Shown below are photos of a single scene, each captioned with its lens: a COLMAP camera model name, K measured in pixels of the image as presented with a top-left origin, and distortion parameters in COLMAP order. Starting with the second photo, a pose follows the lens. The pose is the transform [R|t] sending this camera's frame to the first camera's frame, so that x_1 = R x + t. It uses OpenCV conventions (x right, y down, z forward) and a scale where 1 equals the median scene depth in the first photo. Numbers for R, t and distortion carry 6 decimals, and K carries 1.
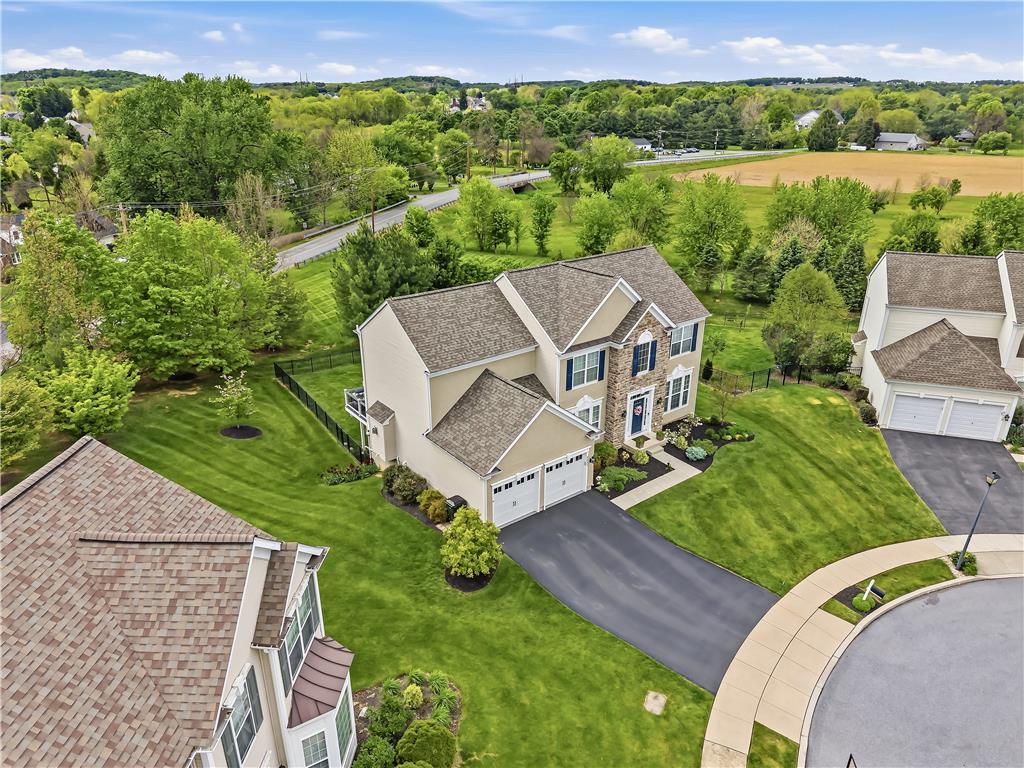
lens RADIAL K [[679.7, 0, 512.3], [0, 679.7, 389.5], [0, 0, 1]] dist [0.019651, -0.004864]
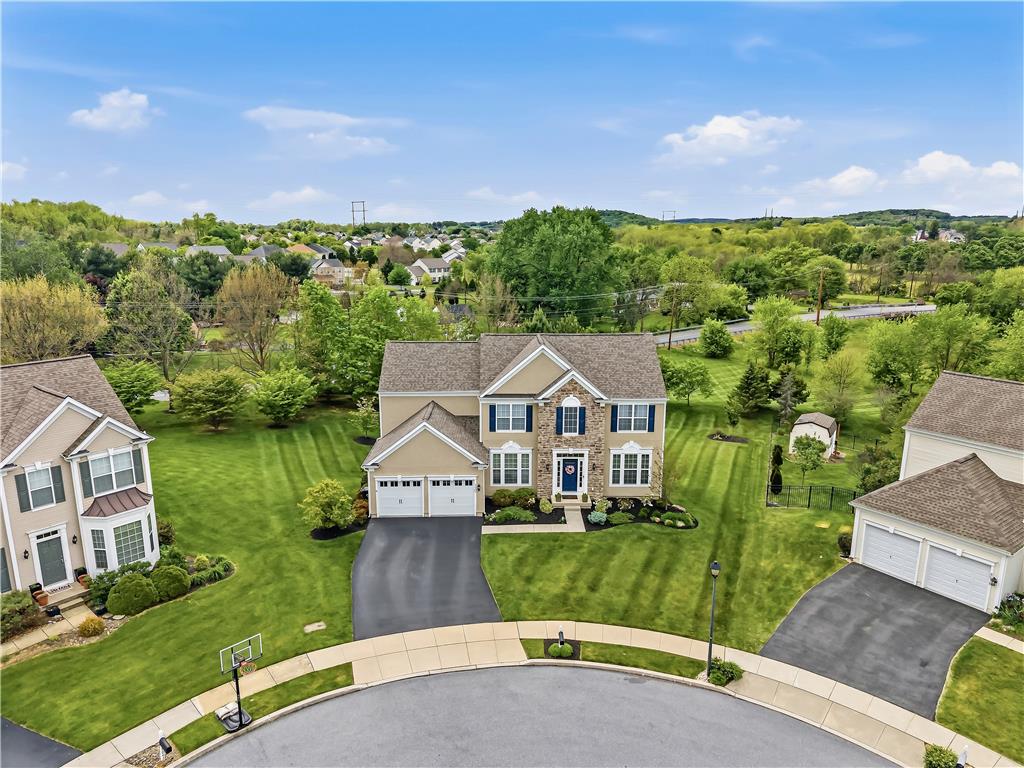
lens RADIAL K [[679.7, 0, 513.7], [0, 679.7, 380.7], [0, 0, 1]] dist [0.019651, -0.004864]
pose [[0.810333, 0.128821, -0.571635, 0.747823], [-0.233366, 0.965781, -0.113170, 0.038792], [0.537495, 0.225105, 0.812666, 0.024462]]
